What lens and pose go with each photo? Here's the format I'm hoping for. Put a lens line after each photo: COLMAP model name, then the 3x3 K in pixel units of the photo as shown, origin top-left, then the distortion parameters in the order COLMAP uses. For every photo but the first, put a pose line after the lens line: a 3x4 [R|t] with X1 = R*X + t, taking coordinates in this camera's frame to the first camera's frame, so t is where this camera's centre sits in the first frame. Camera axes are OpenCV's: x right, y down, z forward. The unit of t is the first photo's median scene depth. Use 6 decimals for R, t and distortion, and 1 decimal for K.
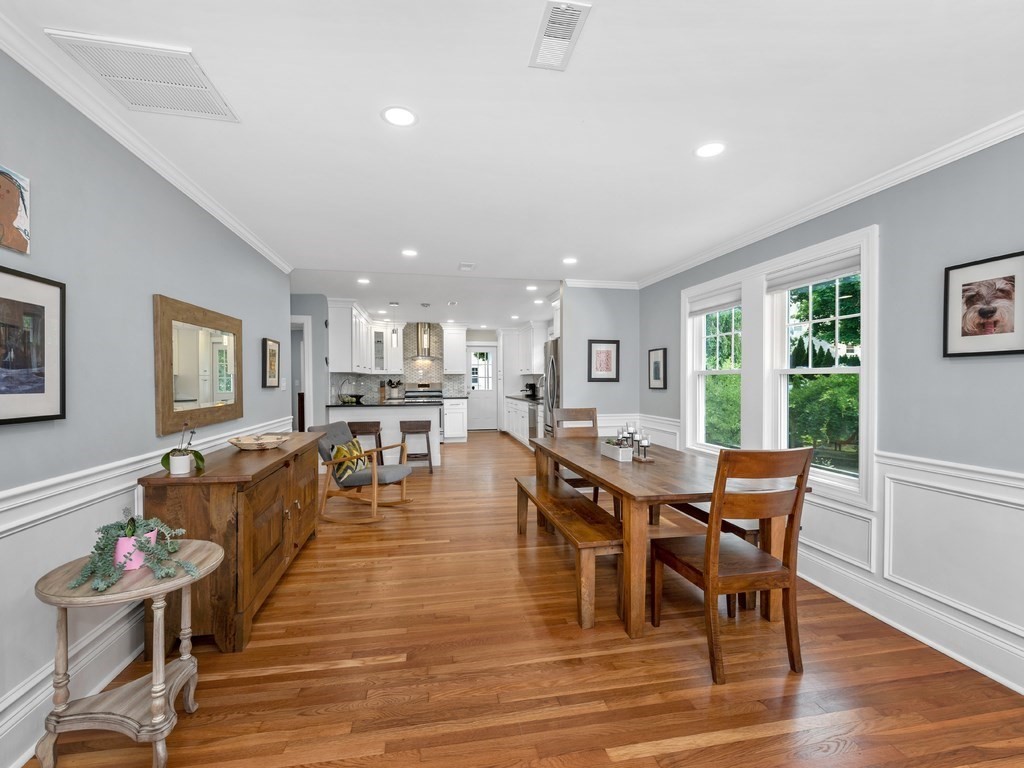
lens RADIAL K [[455.4, 0, 507.6], [0, 455.4, 384.9], [0, 0, 1]] dist [0.001920, -0.001271]
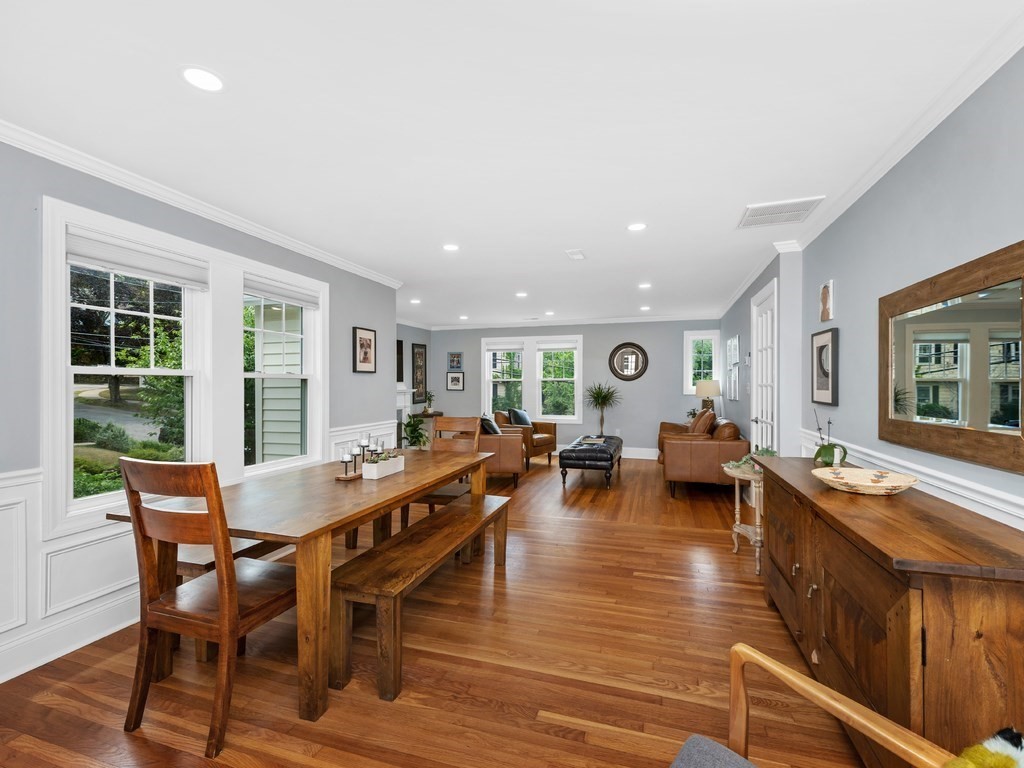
lens RADIAL K [[455.4, 0, 510.5], [0, 455.4, 383.2], [0, 0, 1]] dist [0.001920, -0.001271]
pose [[-0.880975, 0.001913, 0.473159, -0.230759], [0.006083, 0.999955, 0.007284, -0.009690], [-0.473124, 0.009295, -0.880947, 1.001683]]
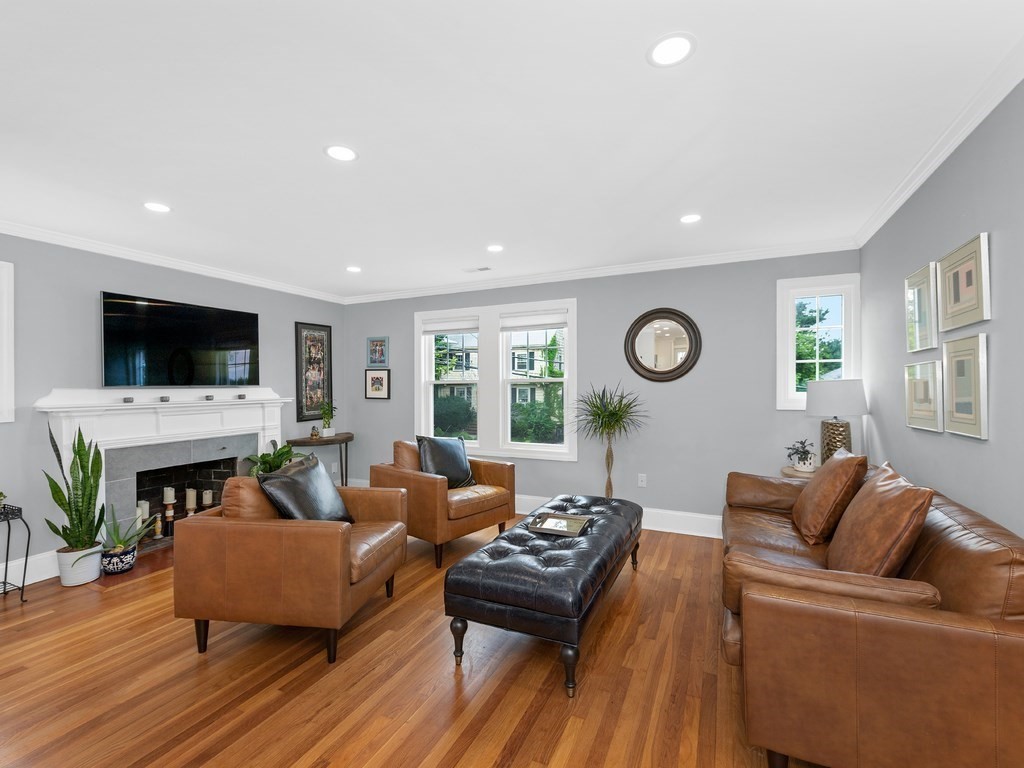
lens RADIAL K [[455.4, 0, 512.4], [0, 455.4, 385.3], [0, 0, 1]] dist [0.001920, -0.001271]
pose [[-0.817360, 0.006387, 0.576091, -0.101878], [0.010523, 0.999937, 0.003844, -0.004195], [-0.576031, 0.009204, -0.817376, 0.279217]]
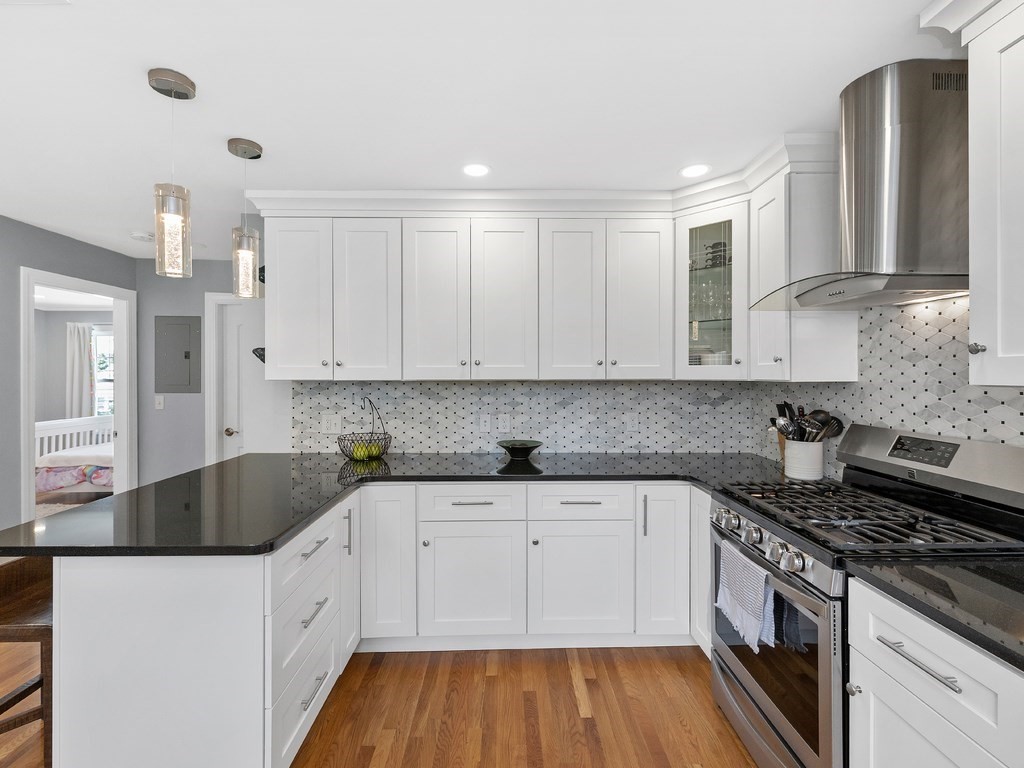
lens RADIAL K [[455.4, 0, 522.6], [0, 455.4, 379.4], [0, 0, 1]] dist [0.001920, -0.001271]
pose [[-0.155642, 0.013822, -0.987717, 0.011831], [-0.012405, 0.999796, 0.015946, -0.045226], [0.987736, 0.014734, -0.155439, 1.560142]]
